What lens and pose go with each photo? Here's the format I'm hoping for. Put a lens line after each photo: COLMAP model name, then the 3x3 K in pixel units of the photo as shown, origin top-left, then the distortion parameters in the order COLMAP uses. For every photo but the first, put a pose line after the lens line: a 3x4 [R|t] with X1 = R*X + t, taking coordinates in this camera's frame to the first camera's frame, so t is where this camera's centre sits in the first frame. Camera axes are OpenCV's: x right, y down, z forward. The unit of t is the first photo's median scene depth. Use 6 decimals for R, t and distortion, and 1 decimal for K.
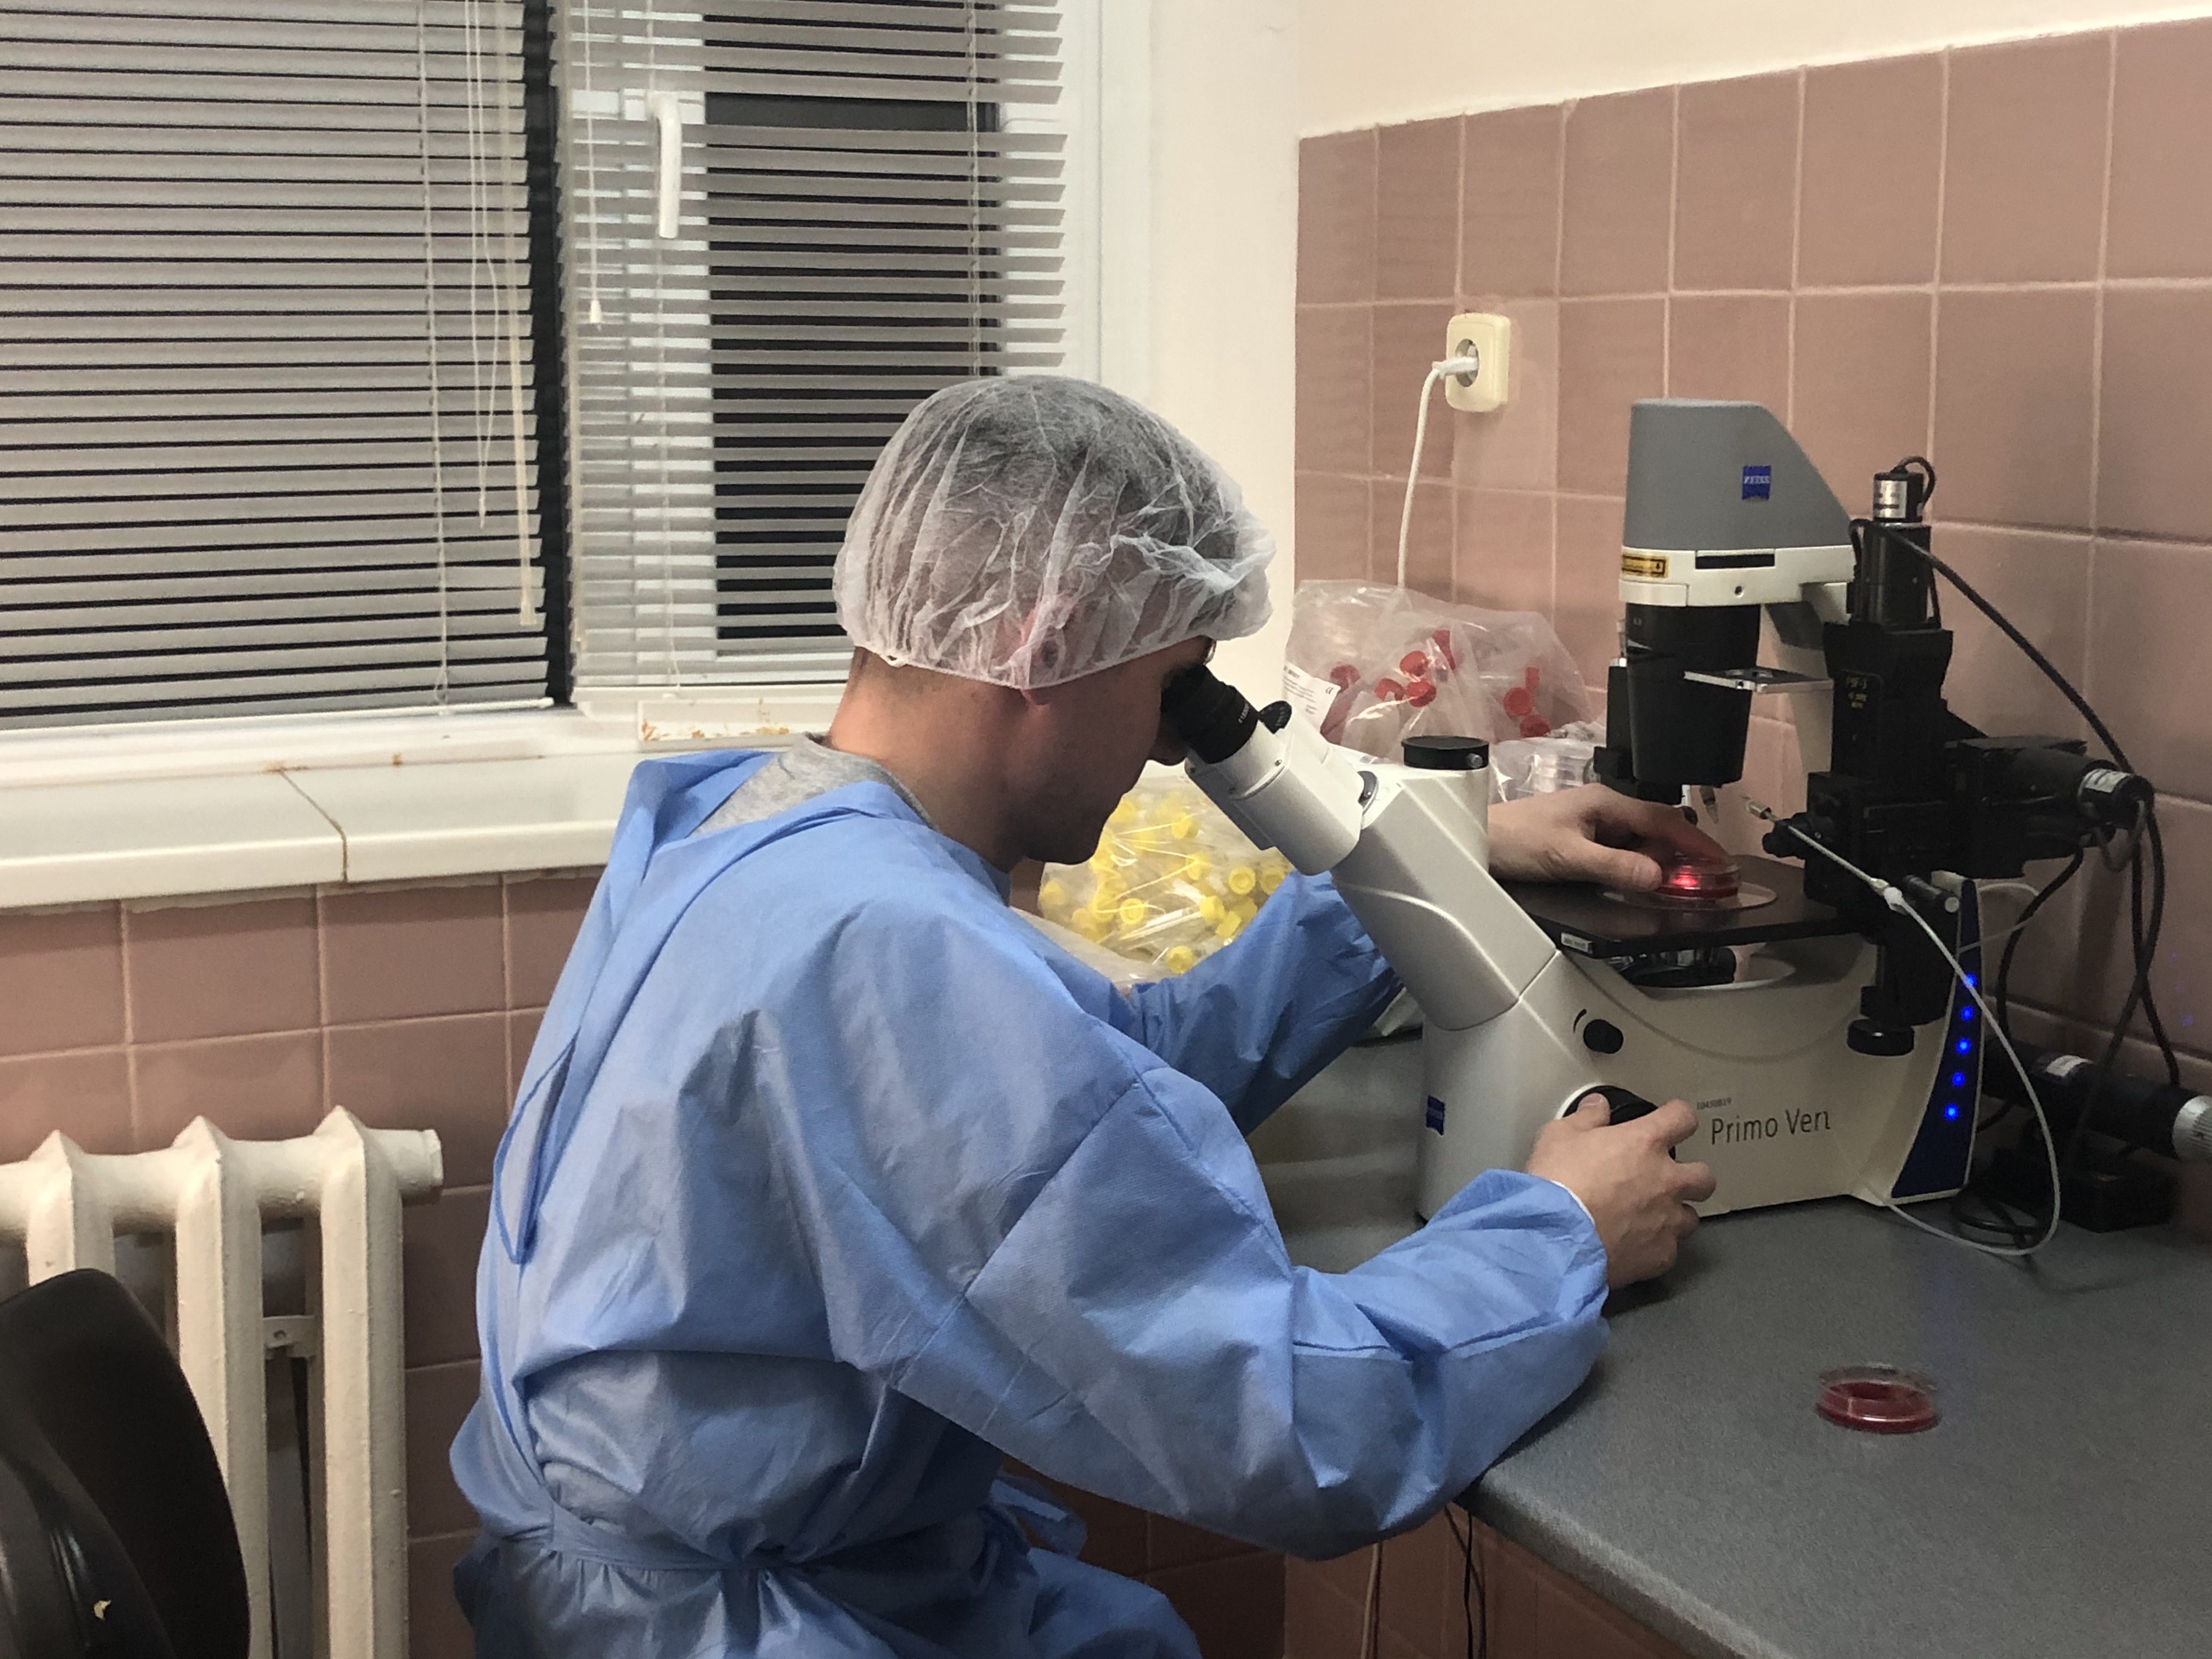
lens RADIAL K [[3239.6, 0, 1075.1], [0, 3239.6, 971.1], [0, 0, 1]] dist [0.117993, -0.009906]
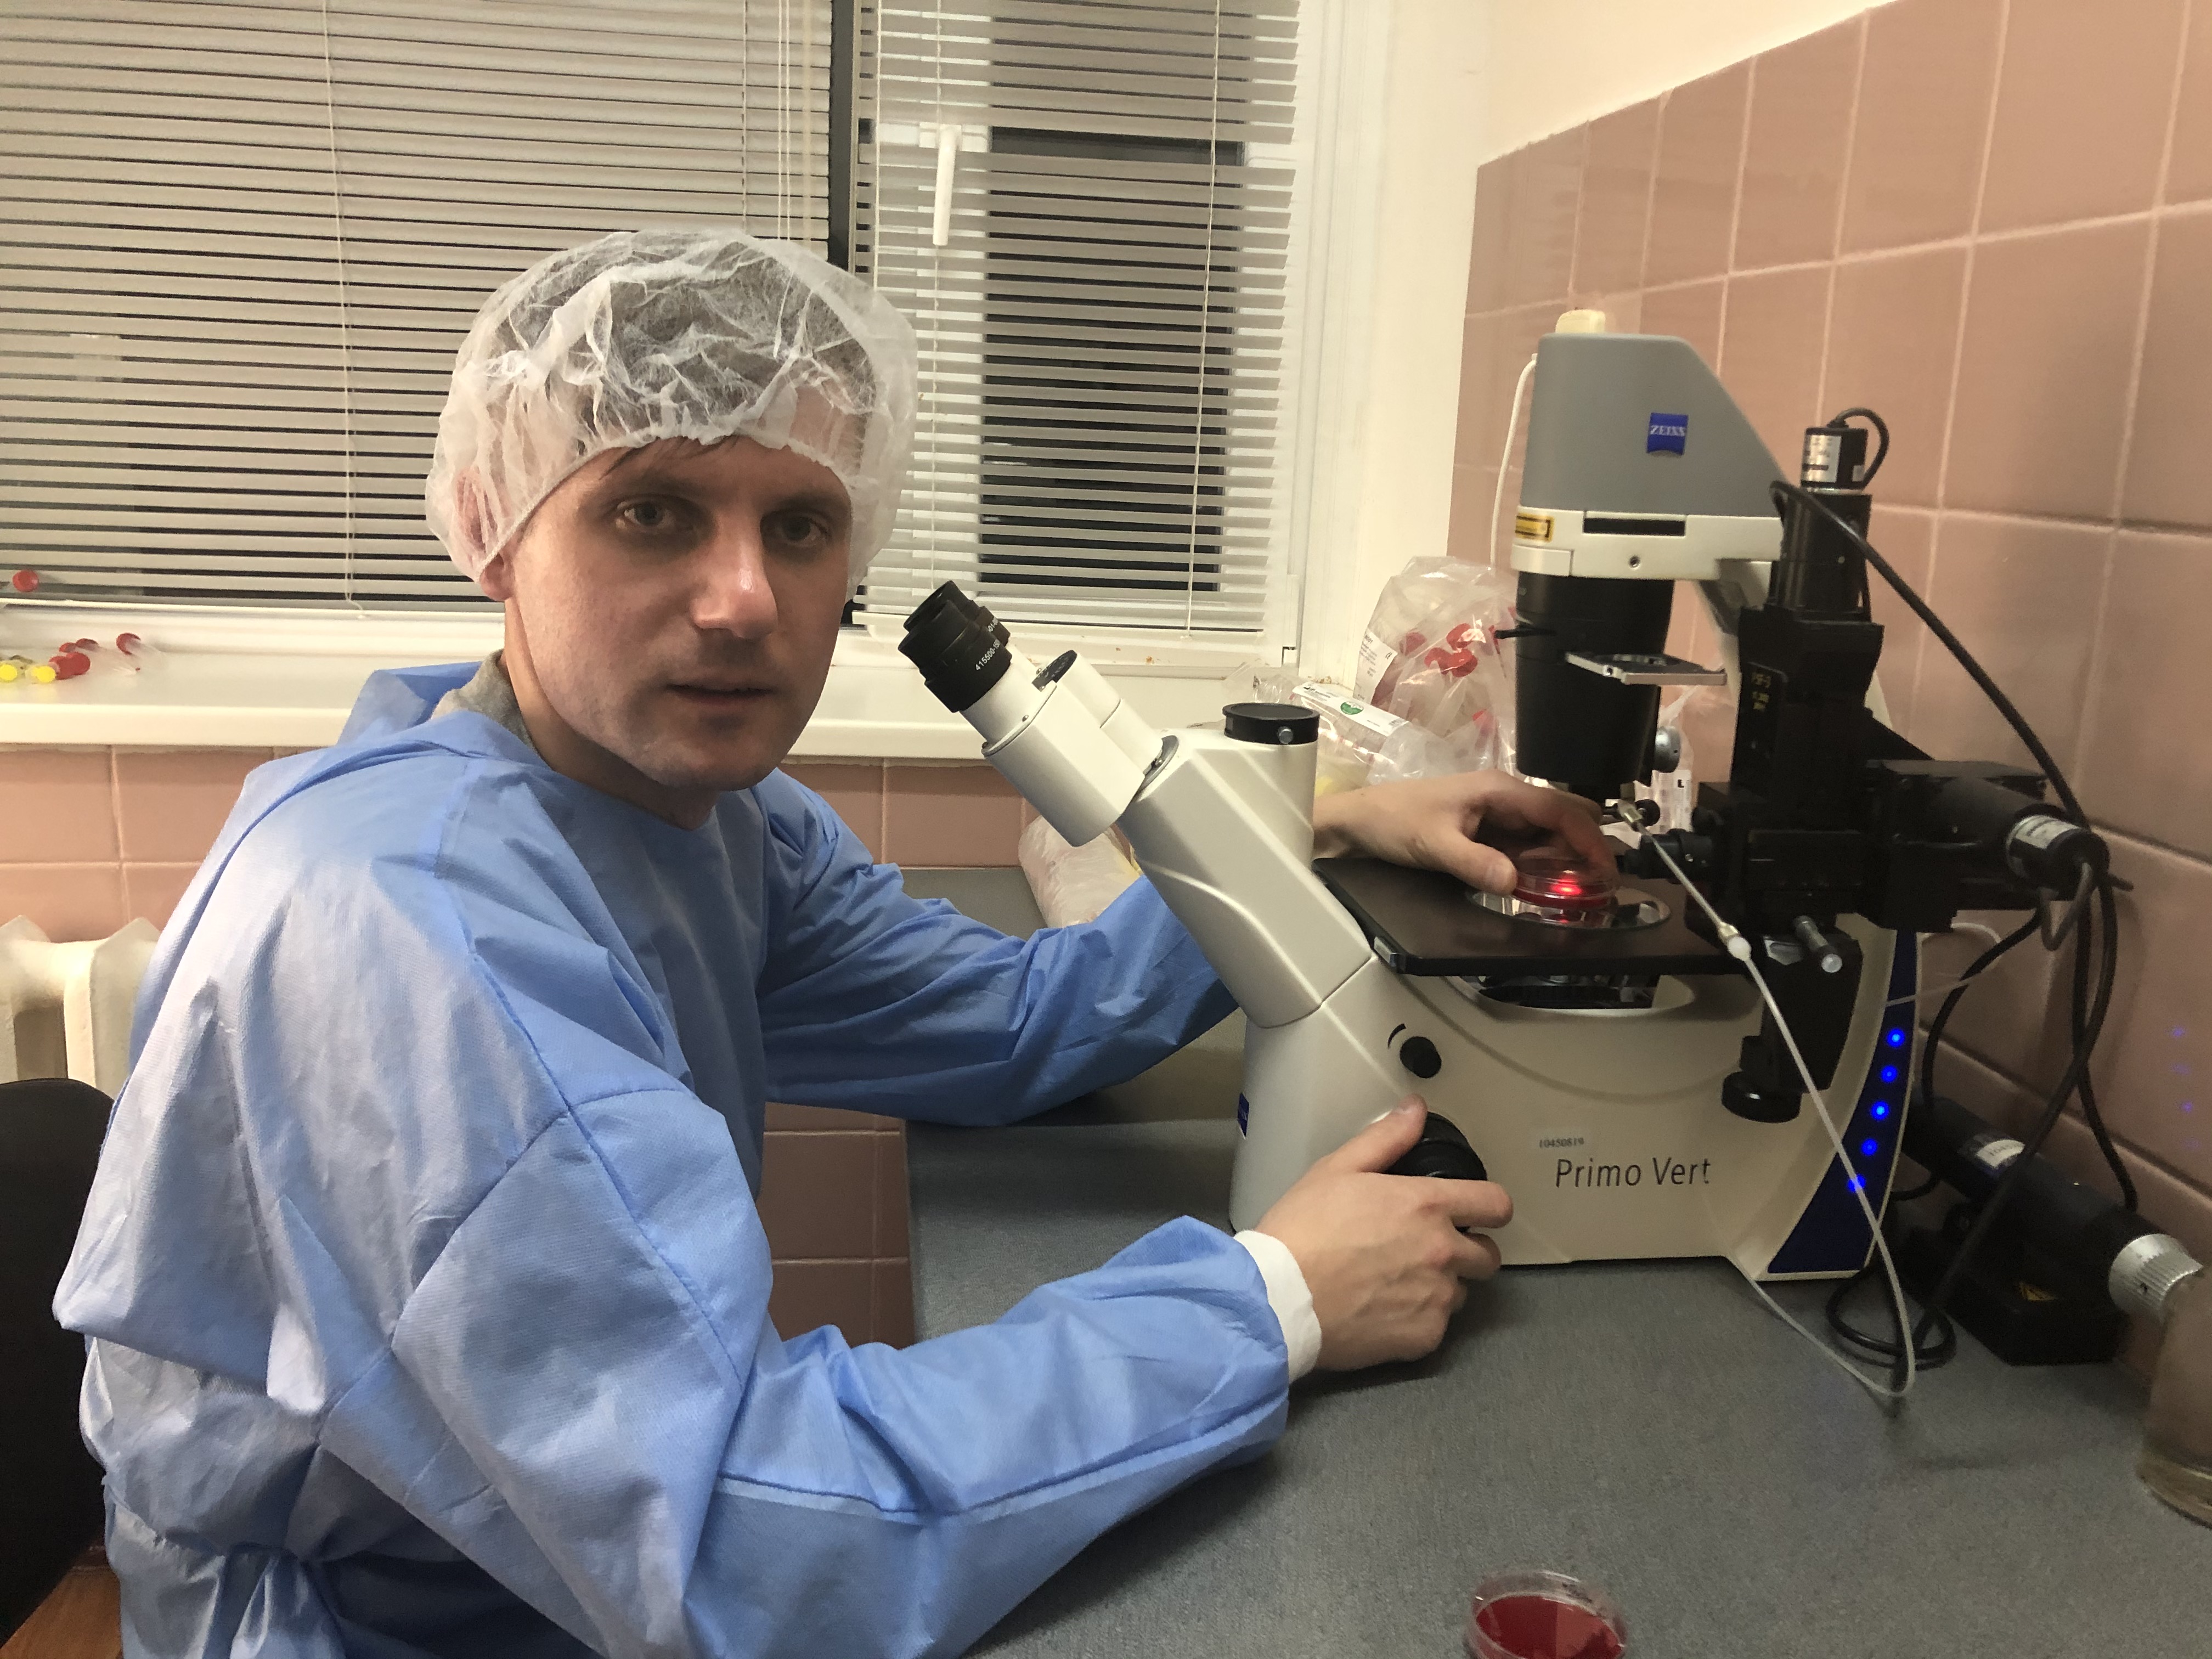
lens RADIAL K [[1825.9, 0, 1135.3], [0, 1825.9, 885.4], [0, 0, 1]] dist [0.027527, 0.008057]
pose [[0.957517, 0.106273, -0.268082, 0.212682], [-0.094405, 0.993911, 0.056818, -0.046659], [0.272487, -0.029096, 0.961719, 0.493596]]
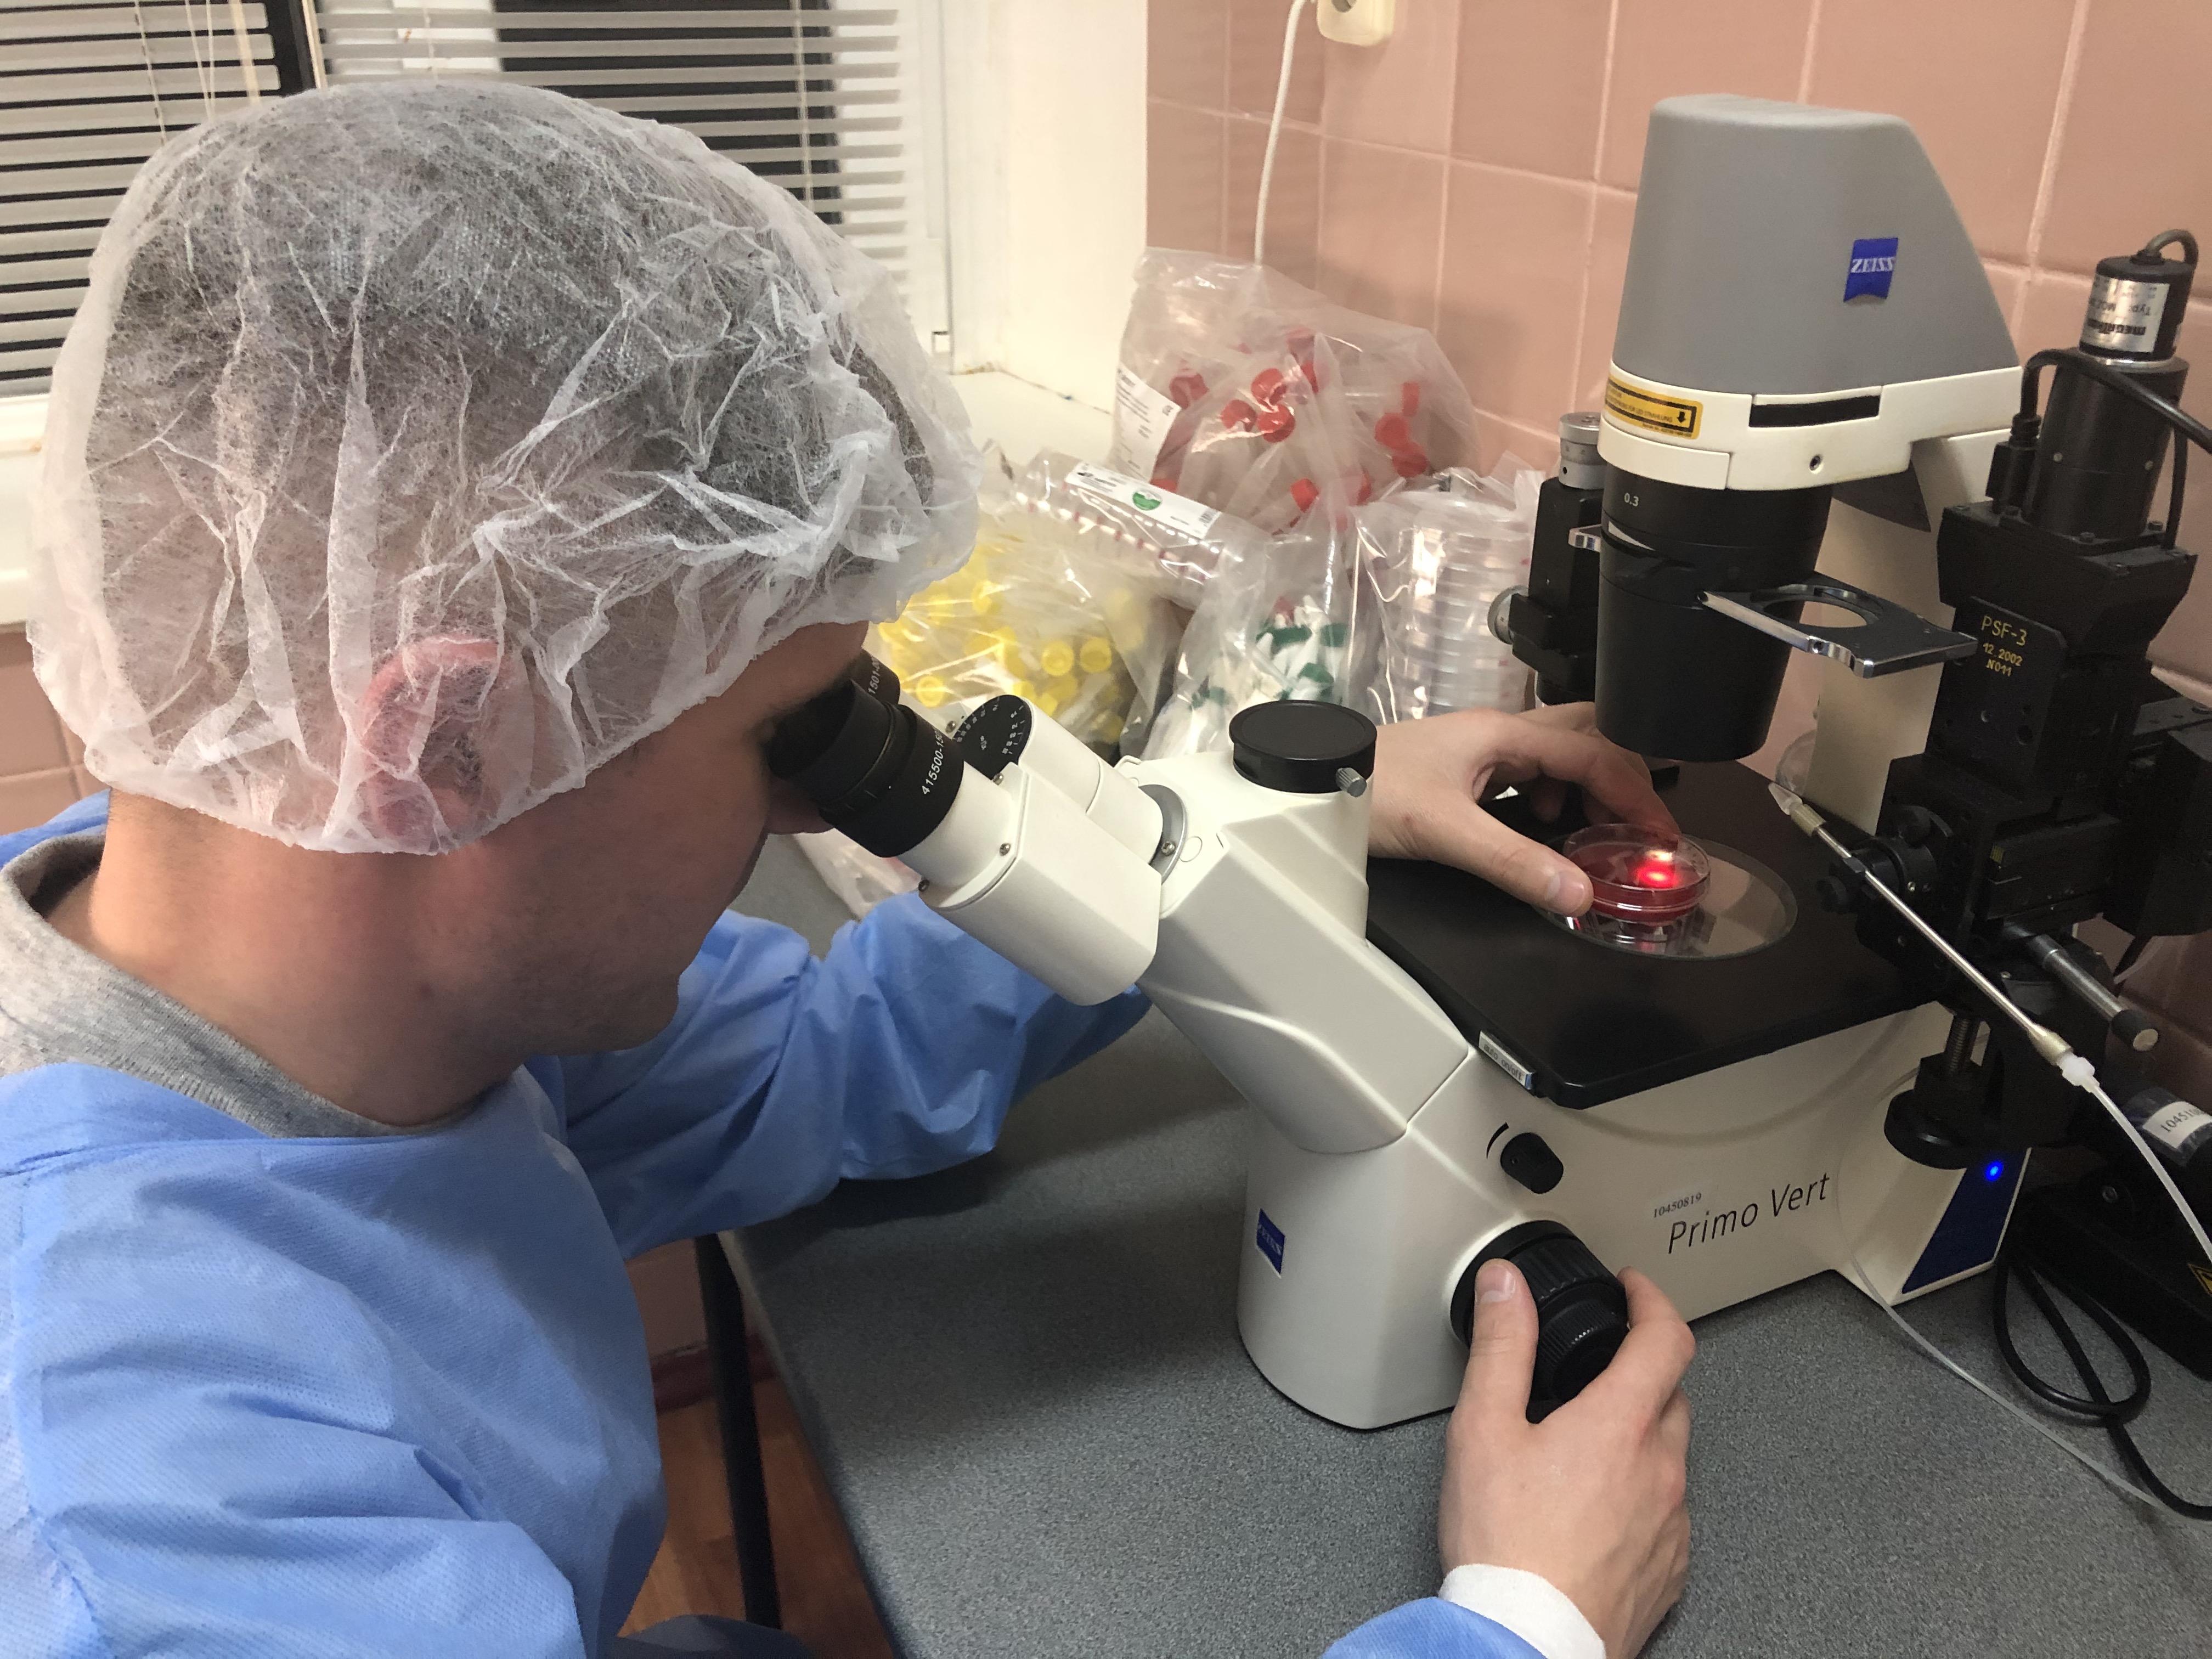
lens RADIAL K [[1780.2, 0, 1106.0], [0, 1780.2, 829.5], [0, 0, 1]] dist [0.014911, -0.008946]
pose [[0.999942, 0.000694, 0.010727, 0.072682], [-0.003661, 0.960233, 0.279177, -0.140035], [-0.010106, -0.279200, 0.960180, 0.667617]]
